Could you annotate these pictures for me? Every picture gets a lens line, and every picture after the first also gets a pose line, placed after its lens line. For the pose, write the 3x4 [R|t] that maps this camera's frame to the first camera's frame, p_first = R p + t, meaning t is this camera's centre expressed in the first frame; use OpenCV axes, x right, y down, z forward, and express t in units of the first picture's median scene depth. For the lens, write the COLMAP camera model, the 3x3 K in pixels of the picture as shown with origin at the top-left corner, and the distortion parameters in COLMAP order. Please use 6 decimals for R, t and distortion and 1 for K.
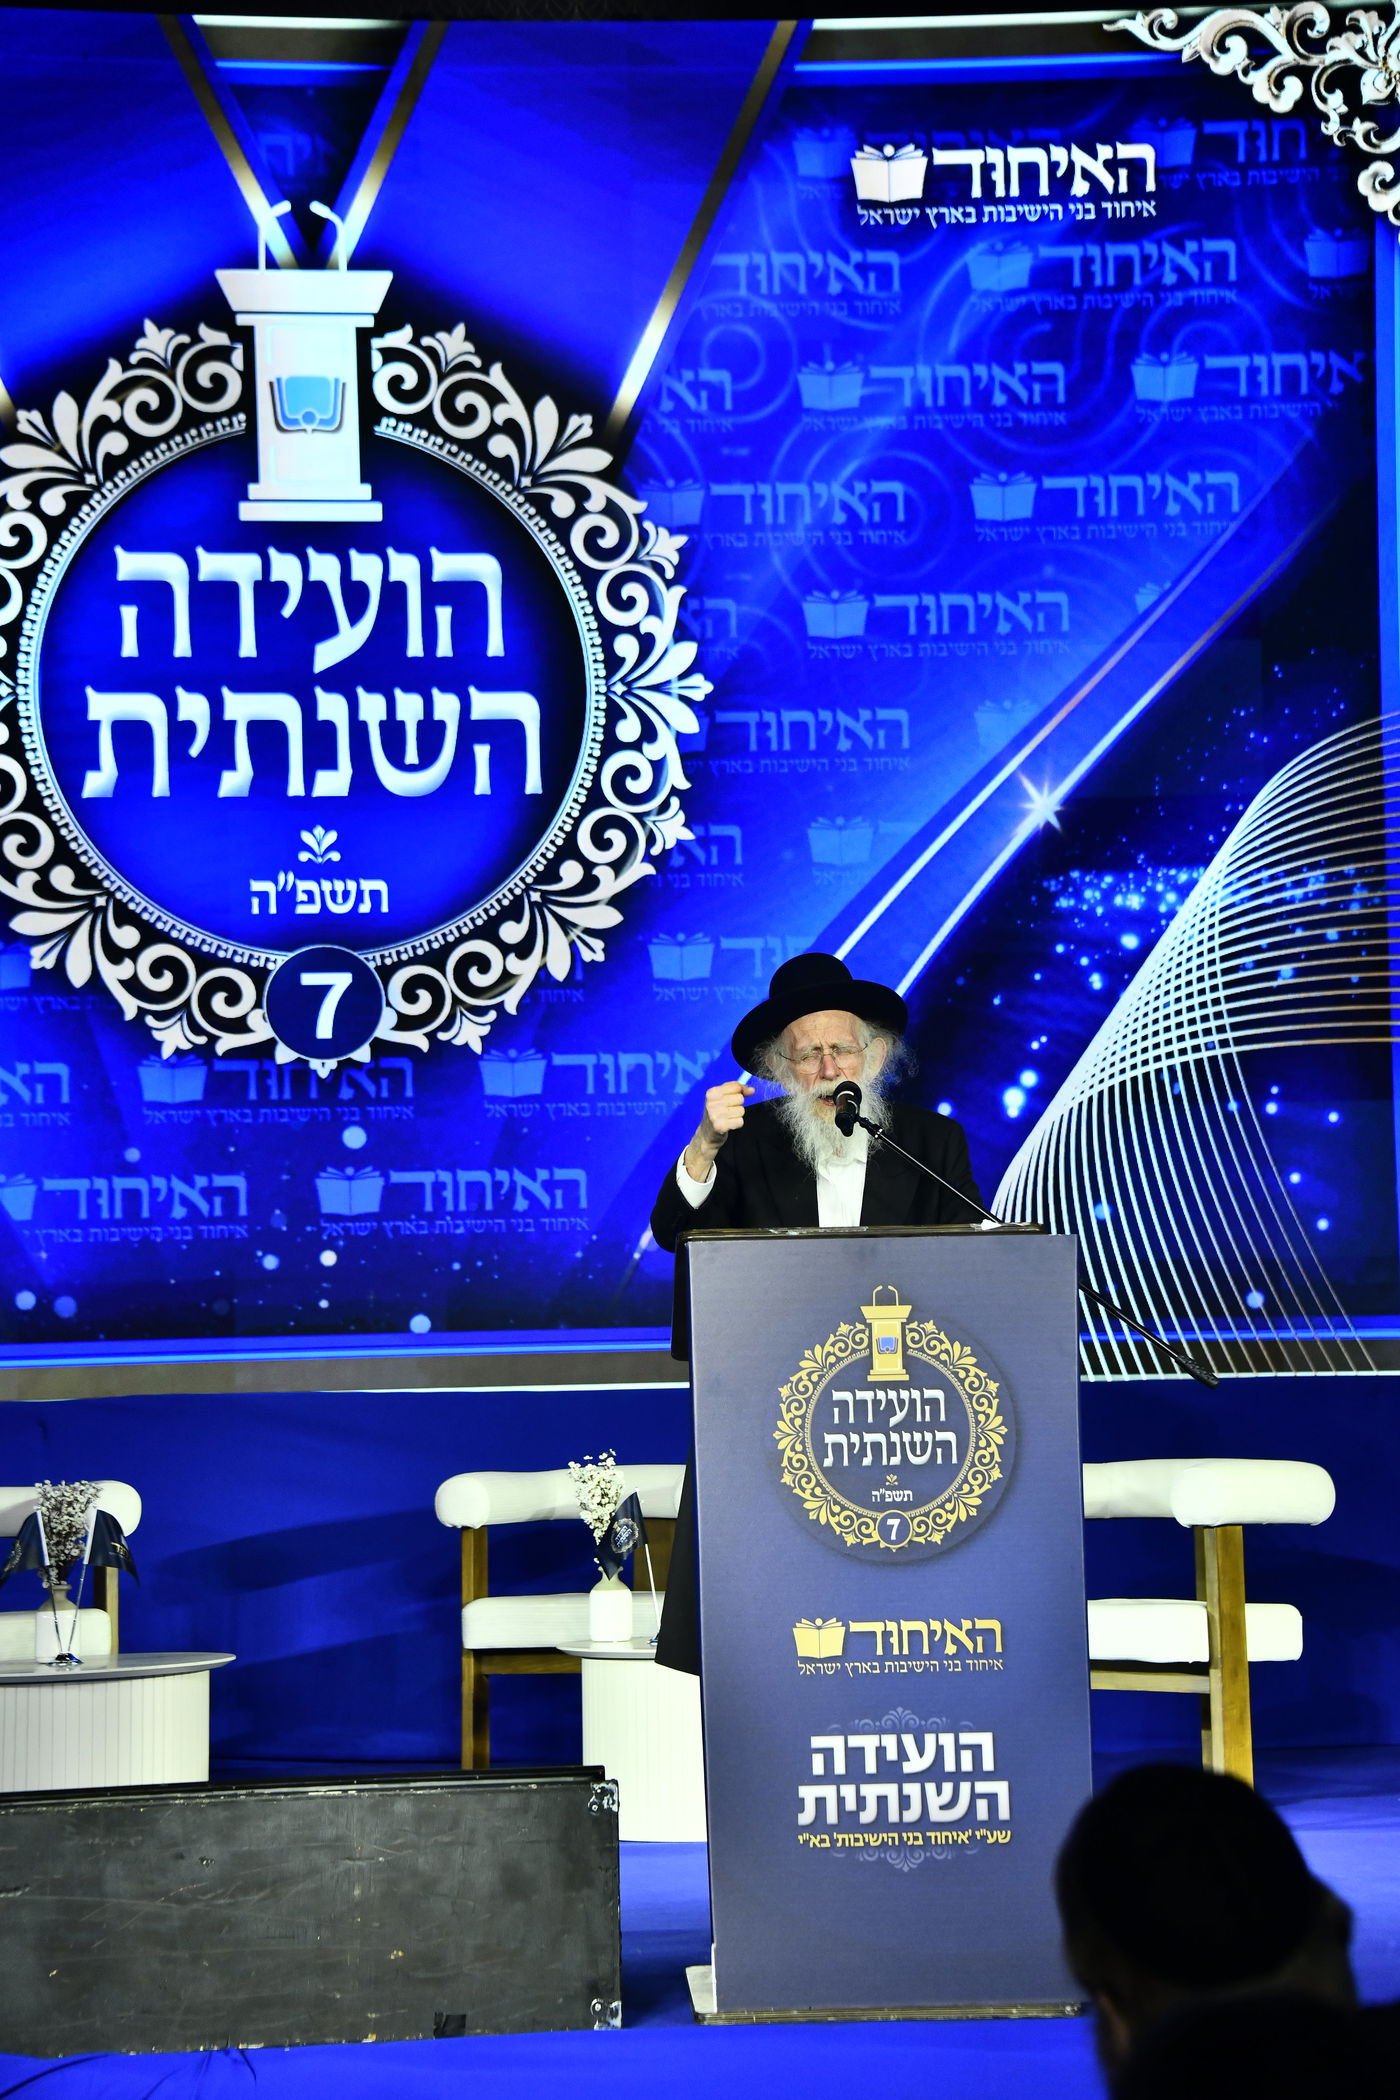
lens RADIAL K [[4141.7, 0, 693.6], [0, 4141.7, 1048.0], [0, 0, 1]] dist [0.559846, 0.000000]
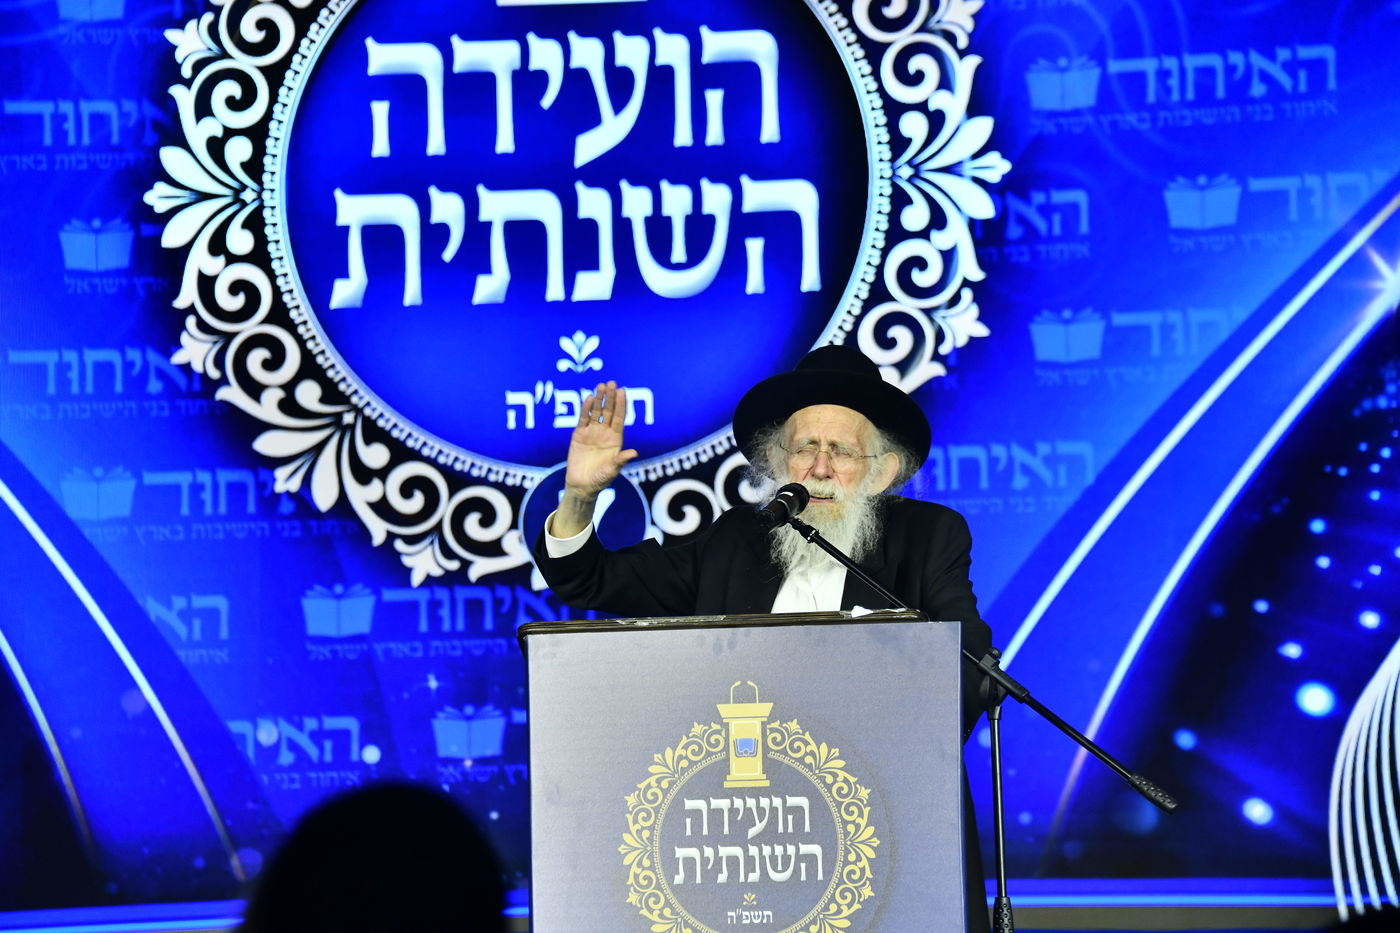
lens RADIAL K [[4549.0, 0, 699.5], [0, 4549.0, 474.1], [0, 0, 1]] dist [1.343026, 0.000000]
pose [[0.985210, -0.019835, -0.170198, 0.107078], [0.010229, 0.998314, -0.057132, 0.035934], [0.171044, 0.054546, 0.983752, 0.014535]]
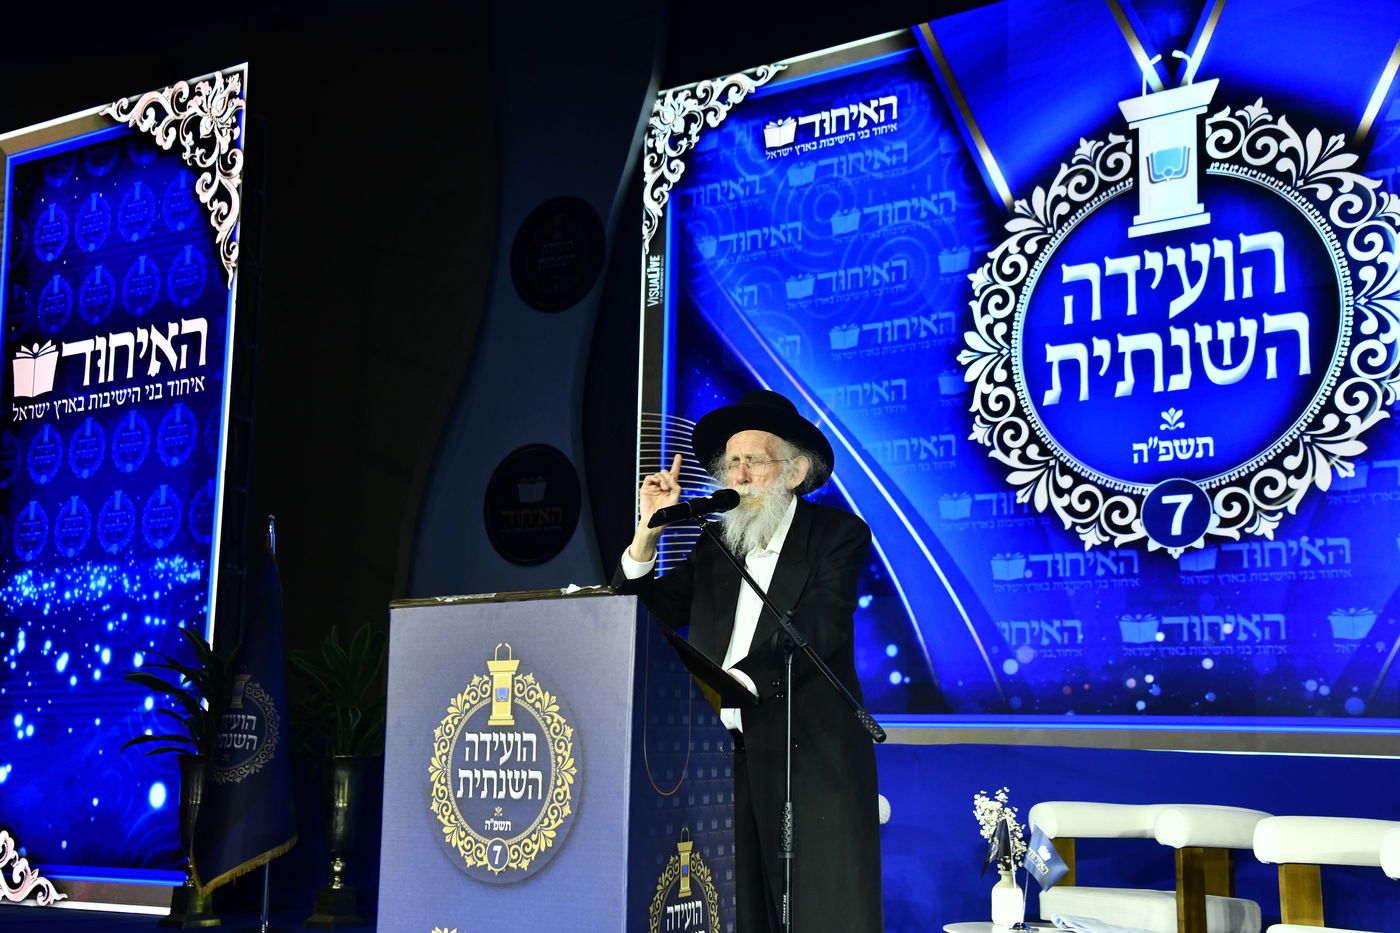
lens RADIAL K [[1725.9, 0, 697.0], [0, 1725.9, 472.8], [0, 0, 1]] dist [0.164152, 0.000000]
pose [[0.764086, -0.070373, -0.641264, 0.211129], [0.021687, 0.996272, -0.083492, 0.026776], [0.644750, 0.049887, 0.762764, 0.344860]]
